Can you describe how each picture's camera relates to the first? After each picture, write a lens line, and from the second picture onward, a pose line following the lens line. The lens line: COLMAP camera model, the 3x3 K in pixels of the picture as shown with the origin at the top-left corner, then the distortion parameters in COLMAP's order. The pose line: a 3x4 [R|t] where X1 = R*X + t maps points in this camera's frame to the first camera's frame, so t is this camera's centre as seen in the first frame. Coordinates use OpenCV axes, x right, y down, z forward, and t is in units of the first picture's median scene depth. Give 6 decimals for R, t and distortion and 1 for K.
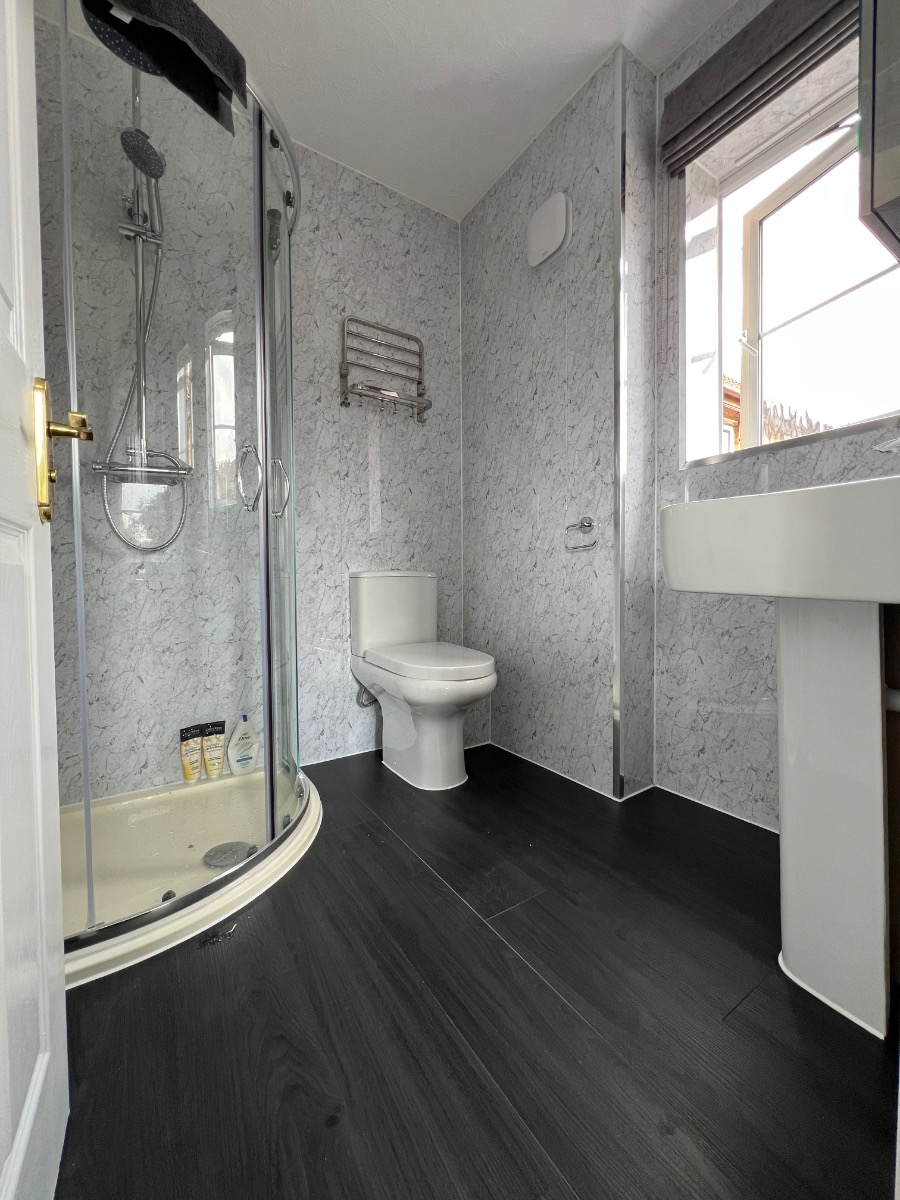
lens RADIAL K [[479.3, 0, 453.9], [0, 479.3, 596.8], [0, 0, 1]] dist [-0.000389, -0.000218]
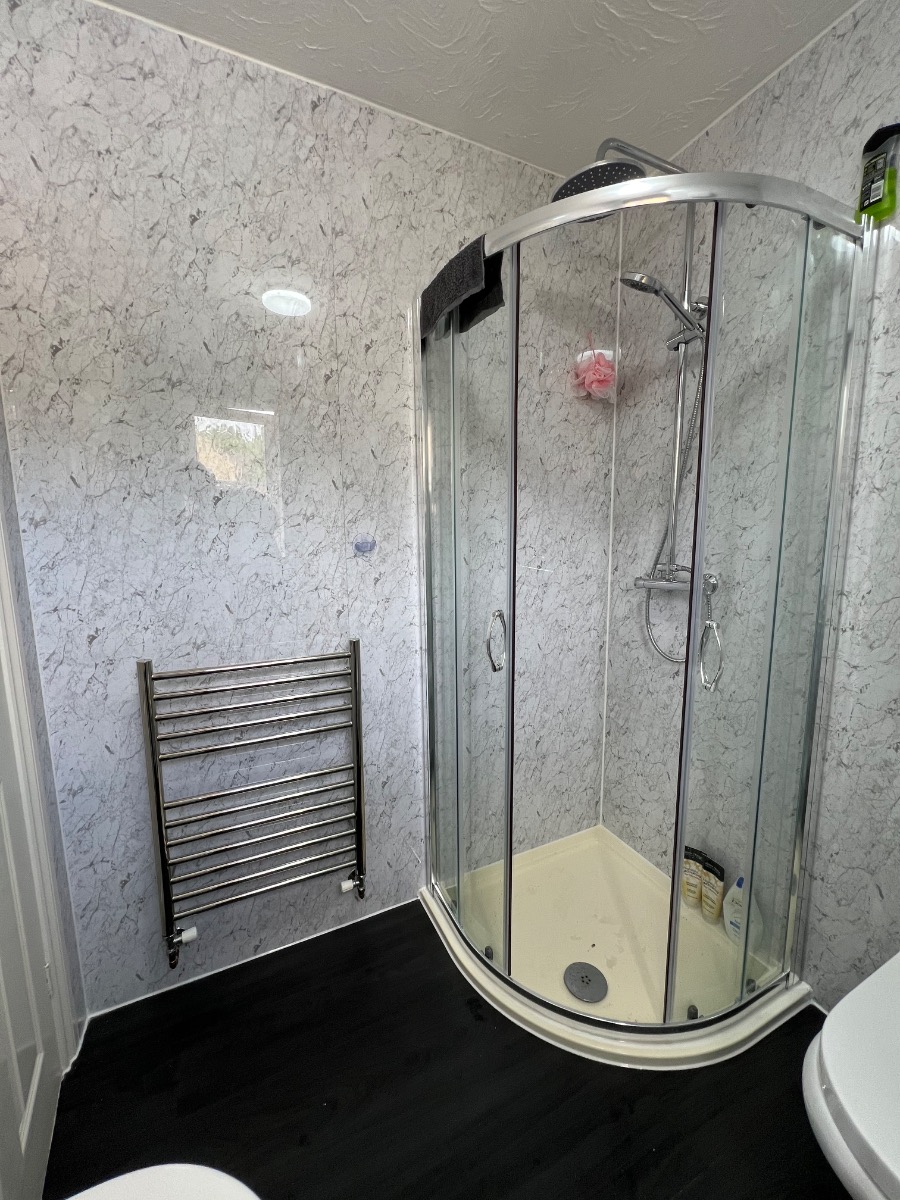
lens RADIAL K [[479.3, 0, 453.9], [0, 479.3, 596.8], [0, 0, 1]] dist [-0.000389, -0.000218]
pose [[-0.135421, 0.151619, -0.979118, 0.309007], [-0.020912, 0.987564, 0.155819, -0.299784], [0.990567, 0.041577, -0.130566, 0.534740]]
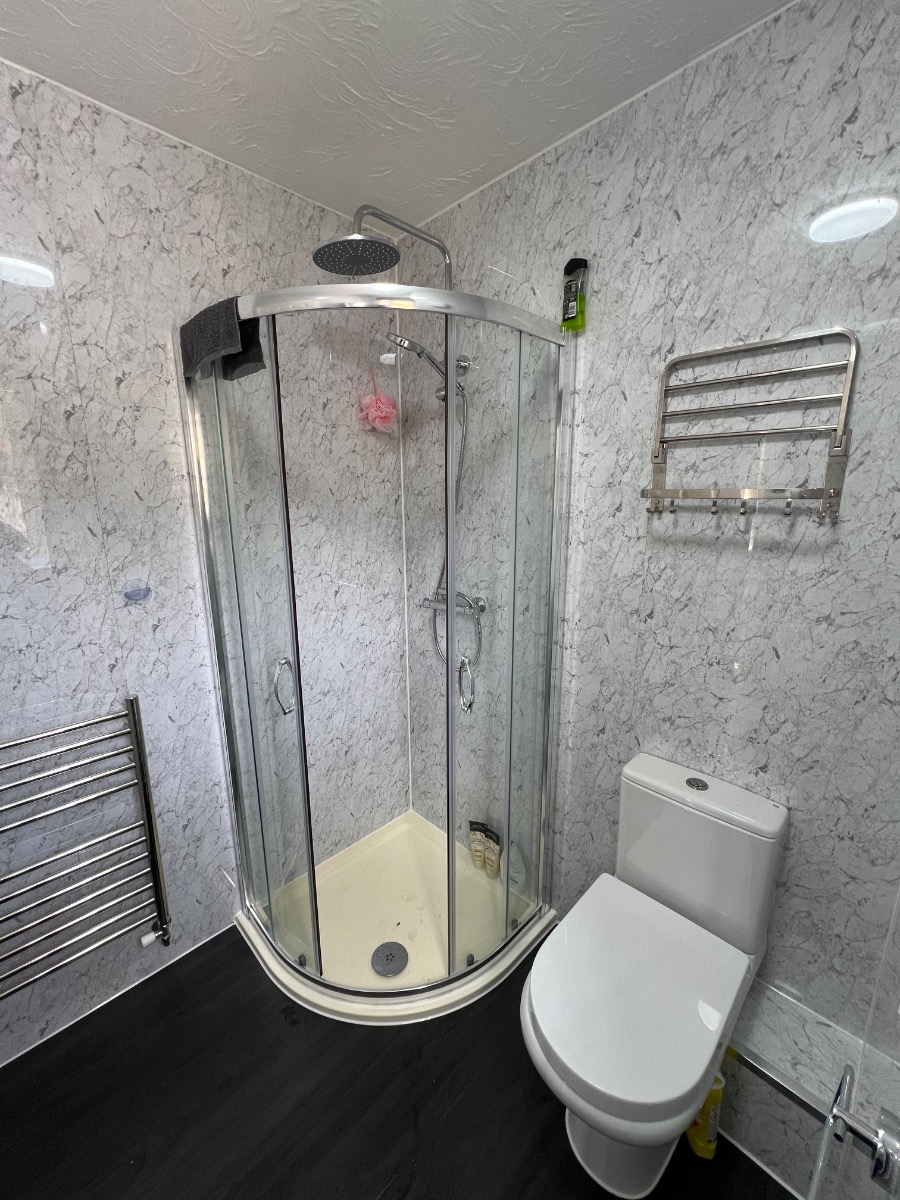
lens RADIAL K [[479.3, 0, 453.9], [0, 479.3, 596.8], [0, 0, 1]] dist [-0.000389, -0.000218]
pose [[0.201575, 0.216316, -0.955288, 0.348758], [-0.029714, 0.976210, 0.214784, -0.416142], [0.979022, -0.014910, 0.203207, 0.606343]]
